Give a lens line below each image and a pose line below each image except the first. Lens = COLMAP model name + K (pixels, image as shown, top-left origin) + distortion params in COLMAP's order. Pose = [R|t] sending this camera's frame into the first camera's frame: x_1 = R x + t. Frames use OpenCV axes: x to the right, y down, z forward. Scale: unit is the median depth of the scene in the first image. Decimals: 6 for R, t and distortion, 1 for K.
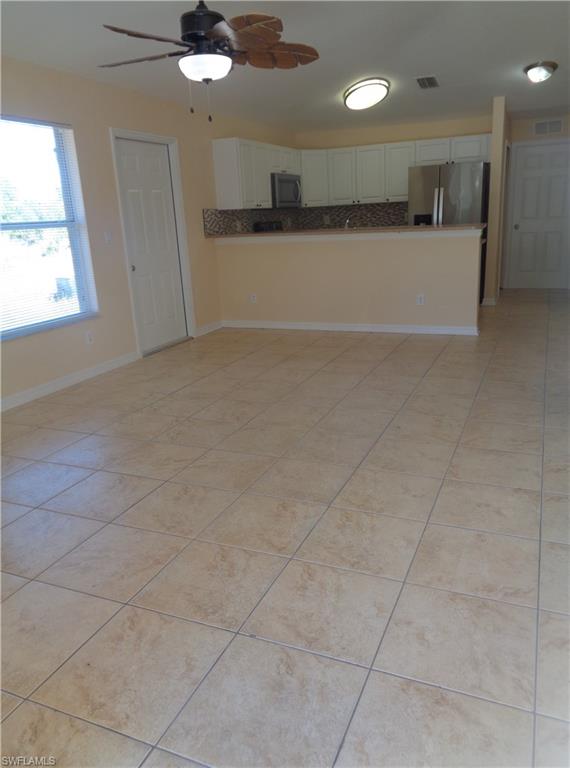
lens RADIAL K [[584.8, 0, 288.7], [0, 584.8, 387.3], [0, 0, 1]] dist [-0.010813, 0.019750]
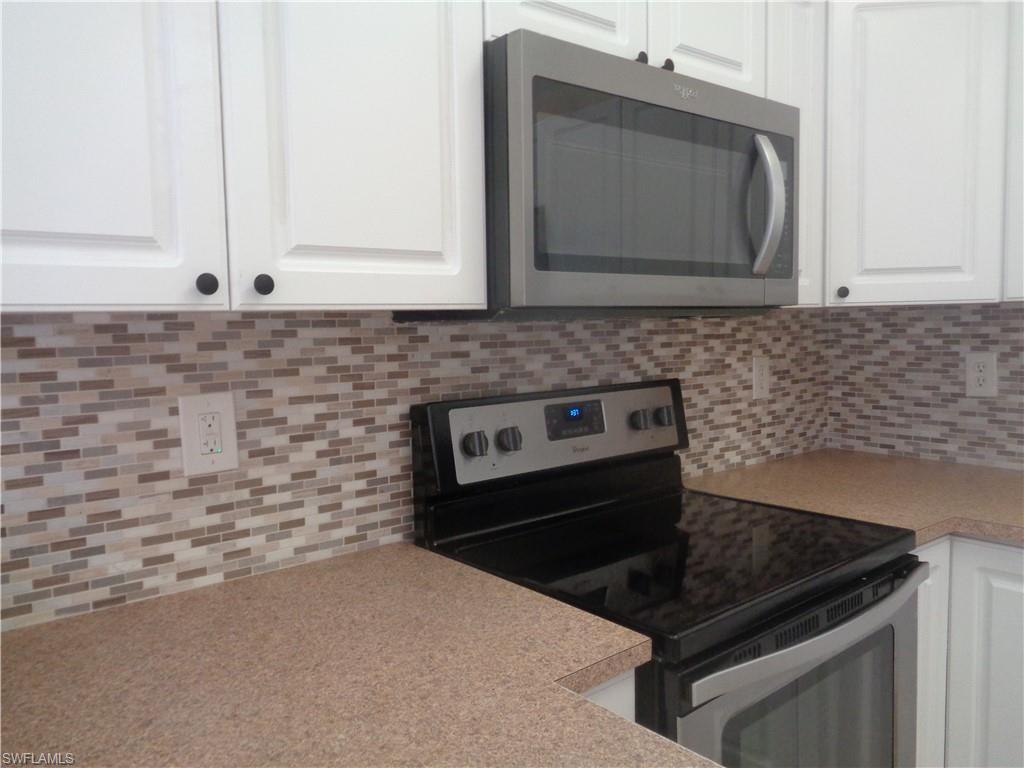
lens RADIAL K [[766.9, 0, 515.3], [0, 766.9, 379.0], [0, 0, 1]] dist [0.001444, -0.000238]
pose [[0.884919, 0.063288, -0.461425, 0.081502], [-0.153121, 0.975185, -0.159901, -0.390352], [0.439854, 0.212154, 0.872650, 1.262697]]
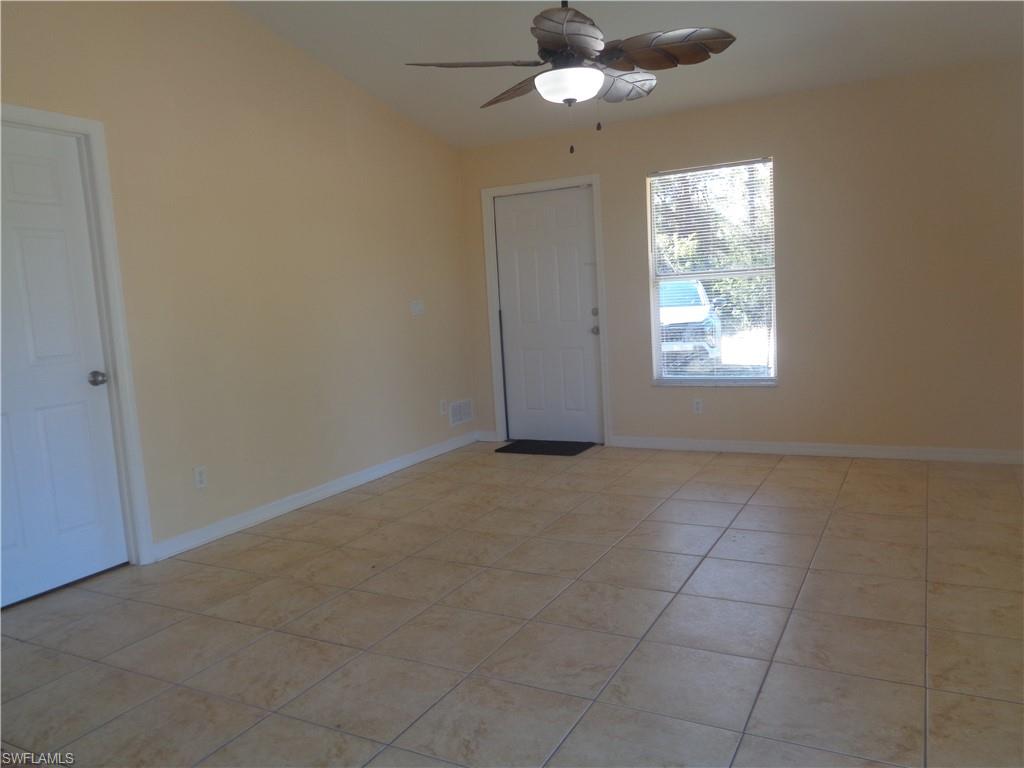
lens RADIAL K [[779.8, 0, 506.0], [0, 779.8, 383.0], [0, 0, 1]] dist [-0.010813, 0.019750]
pose [[-0.989810, 0.097031, 0.104217, -0.078638], [0.130097, 0.913770, 0.384836, -0.362815], [-0.057890, 0.394473, -0.917082, 1.272050]]
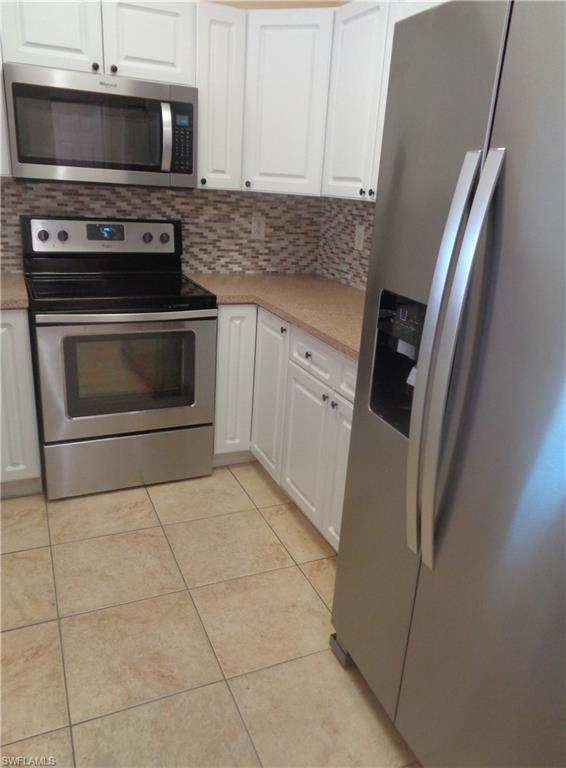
lens RADIAL K [[585.2, 0, 300.5], [0, 585.2, 387.1], [0, 0, 1]] dist [-0.003922, -0.012010]
pose [[0.741511, 0.312882, -0.593520, 0.472834], [-0.286821, 0.947527, 0.141163, -0.422172], [0.606543, 0.065560, 0.792343, 1.243158]]
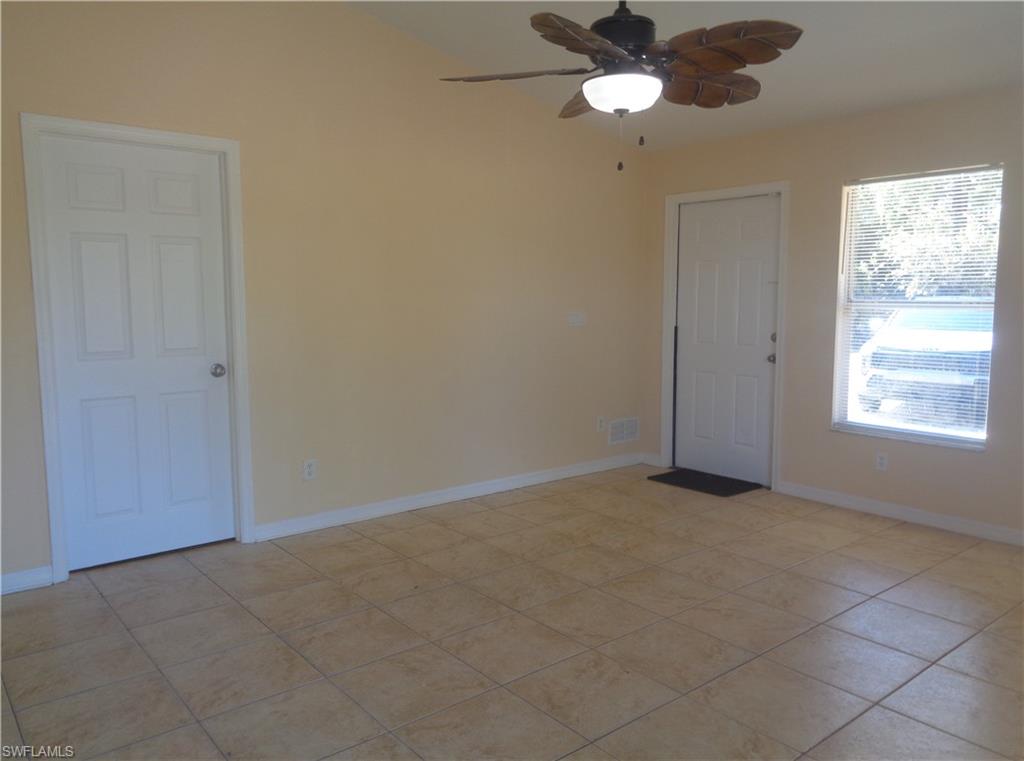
lens RADIAL K [[779.8, 0, 507.1], [0, 779.8, 378.0], [0, 0, 1]] dist [-0.010813, 0.019750]
pose [[-0.884633, 0.002073, 0.466282, -0.268675], [0.175879, 0.927610, 0.329555, -0.343553], [-0.431845, 0.373545, -0.820959, 1.163692]]
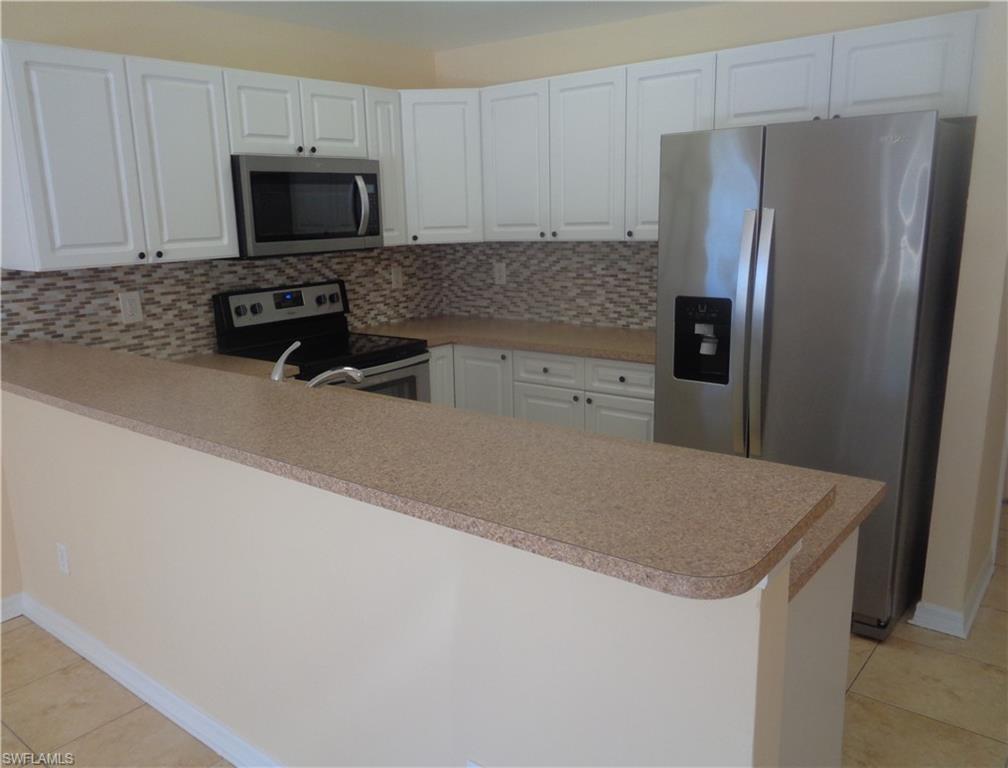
lens RADIAL K [[782.8, 0, 477.9], [0, 782.8, 397.6], [0, 0, 1]] dist [-0.009877, -0.005029]
pose [[0.958536, 0.085603, -0.271809, 0.343085], [-0.097253, 0.994818, -0.029658, -0.331213], [0.267862, 0.054863, 0.961894, 0.891281]]
